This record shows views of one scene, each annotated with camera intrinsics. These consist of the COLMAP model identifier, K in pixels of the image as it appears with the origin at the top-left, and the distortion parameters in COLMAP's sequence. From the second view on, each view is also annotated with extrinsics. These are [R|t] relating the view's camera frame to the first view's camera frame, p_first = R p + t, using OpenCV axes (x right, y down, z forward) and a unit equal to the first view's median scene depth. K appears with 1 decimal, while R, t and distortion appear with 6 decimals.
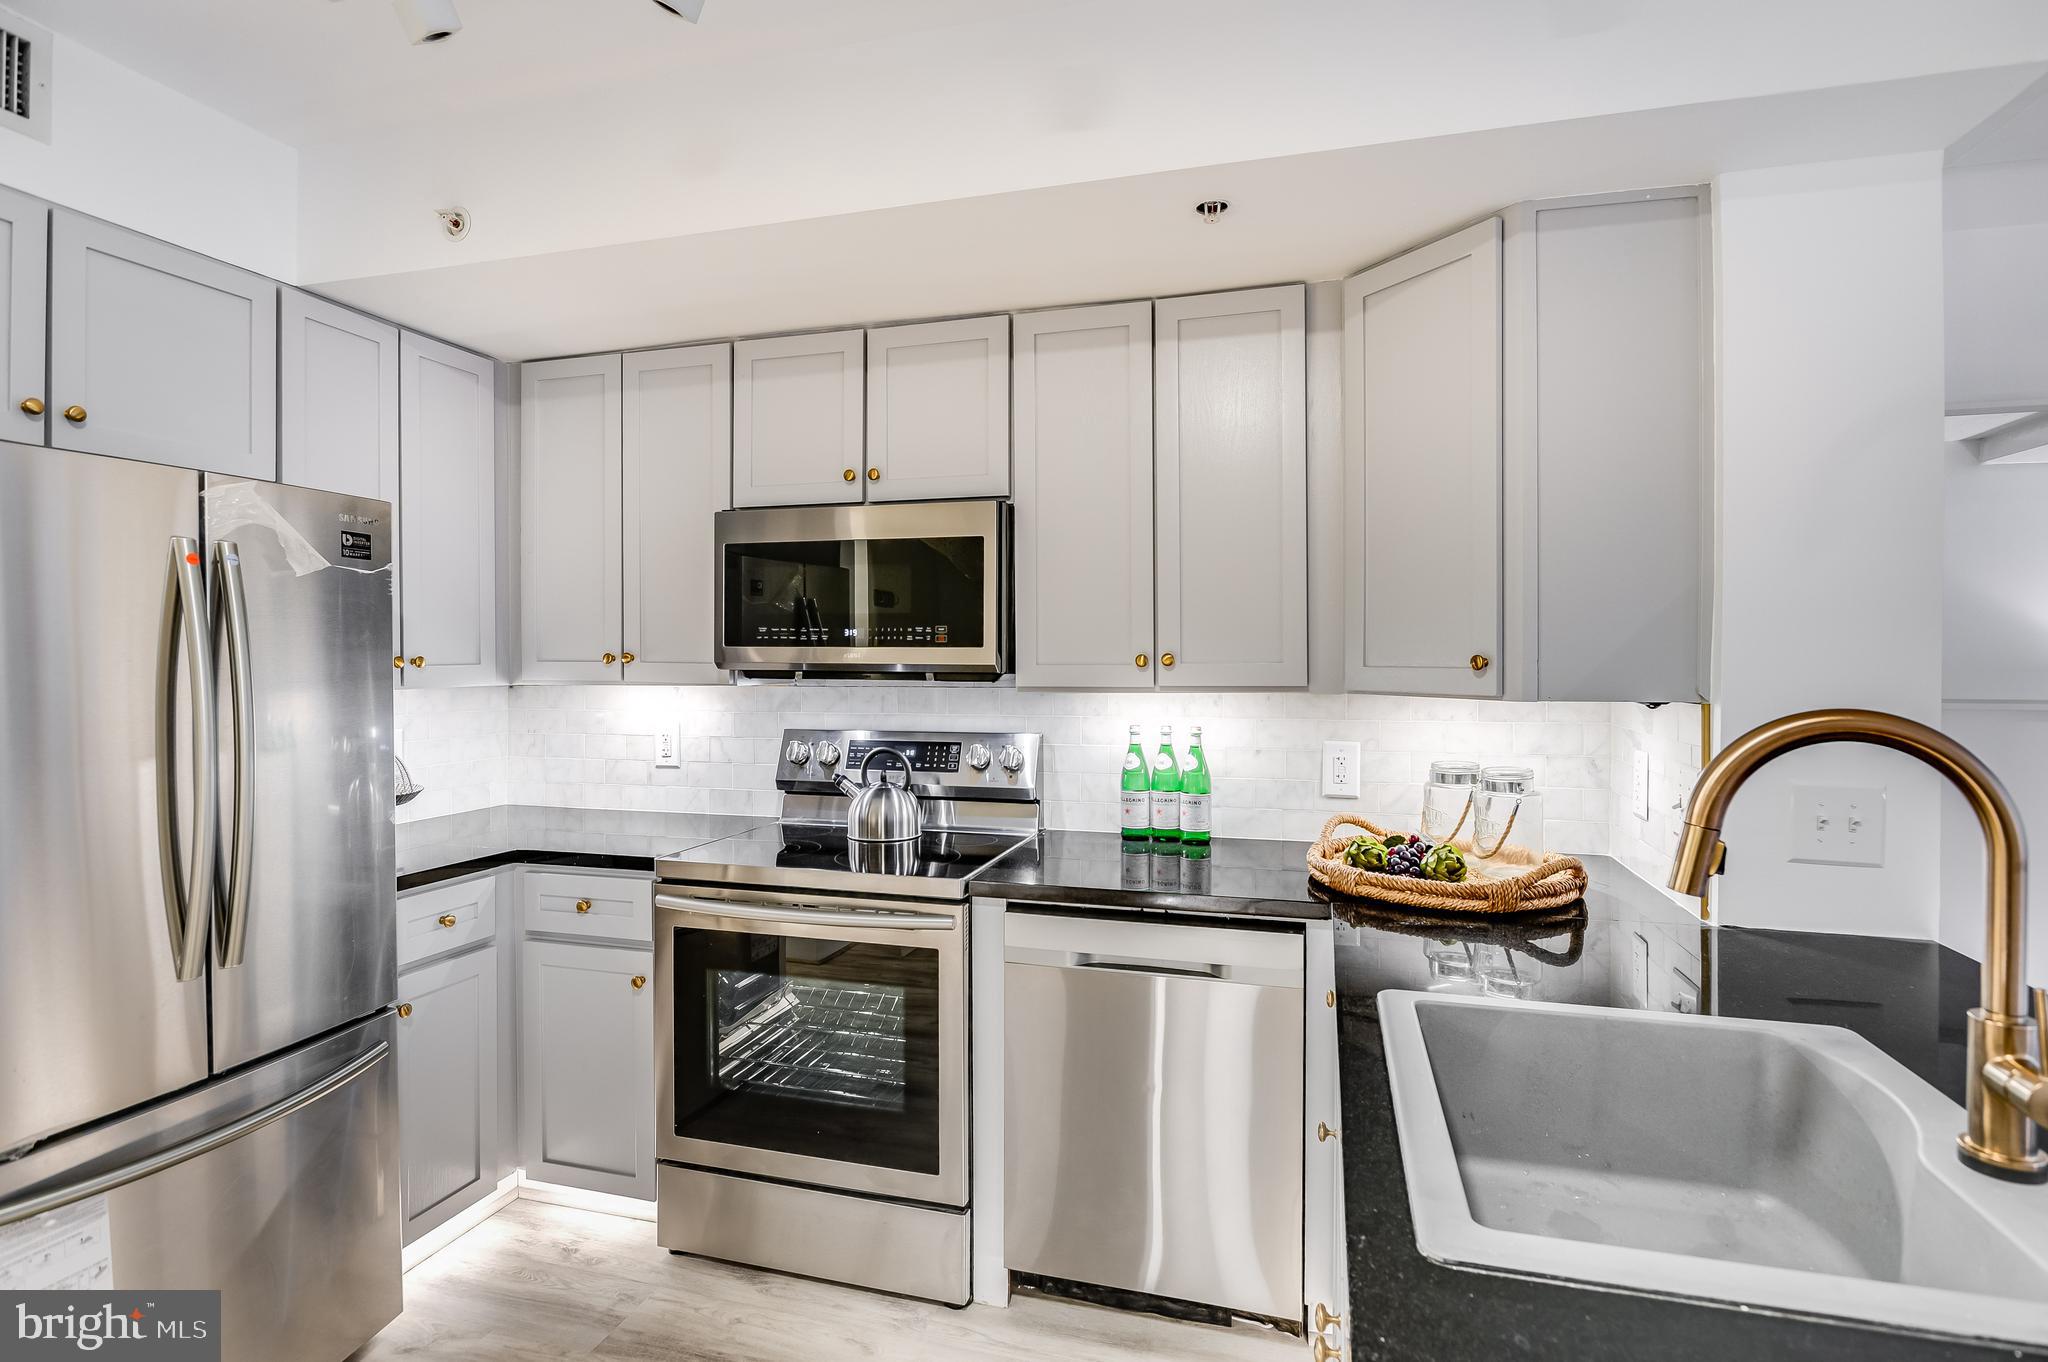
lens RADIAL K [[1001.6, 0, 1021.8], [0, 1001.6, 660.7], [0, 0, 1]] dist [-0.016638, -0.000042]
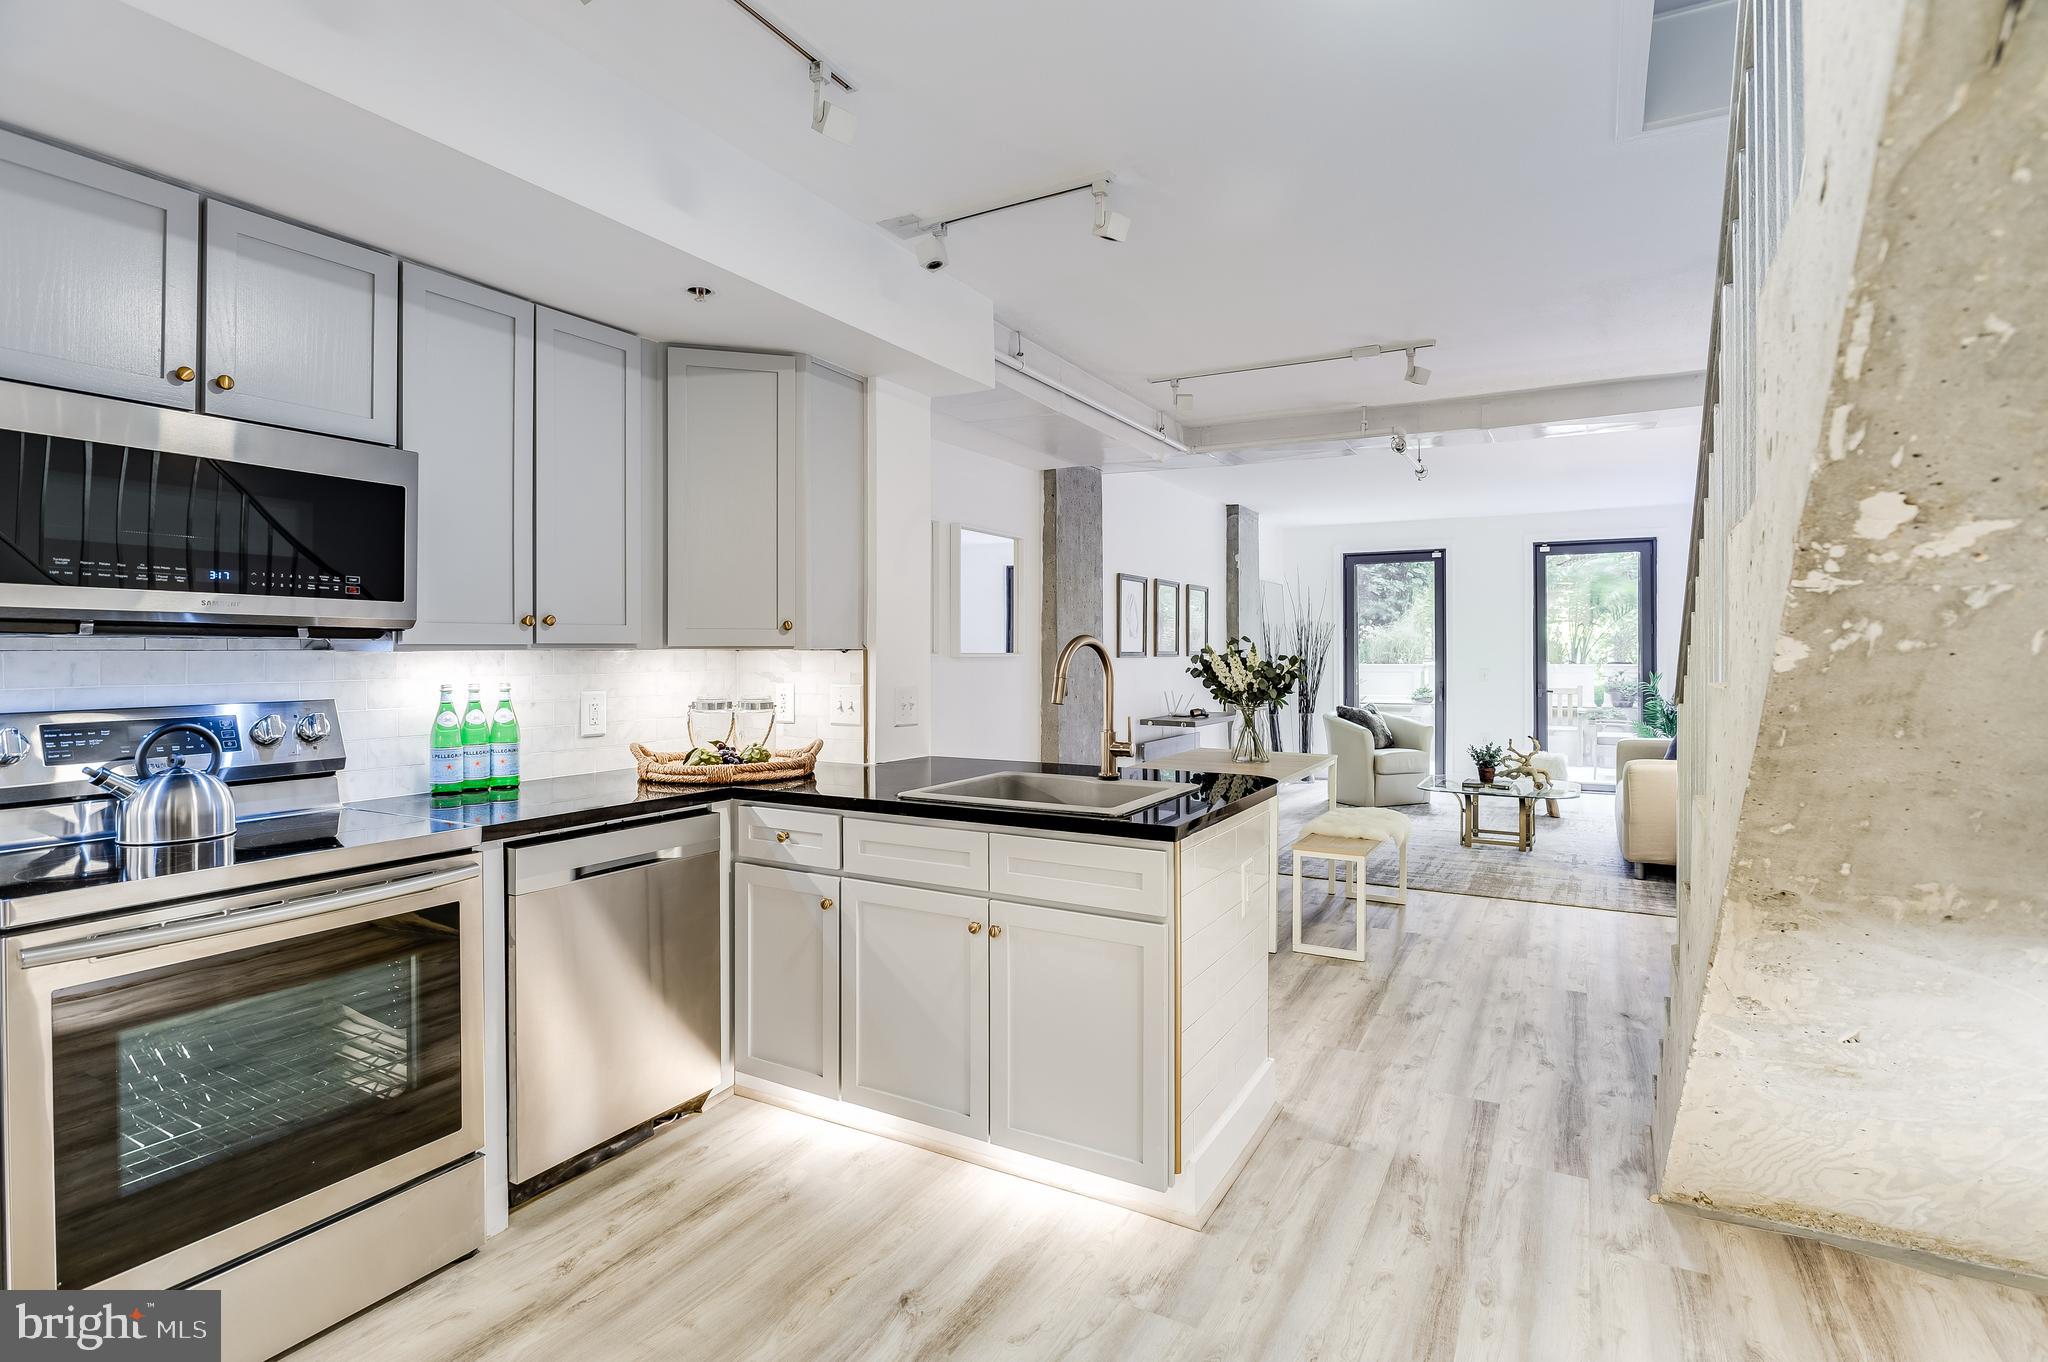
lens RADIAL K [[999.1, 0, 1040.3], [0, 999.1, 646.2], [0, 0, 1]] dist [-0.005050, -0.001331]
pose [[0.215293, 0.006363, 0.976529, -0.825804], [0.009020, 0.999923, -0.008504, 0.042258], [-0.976508, 0.010639, 0.215219, 0.190785]]
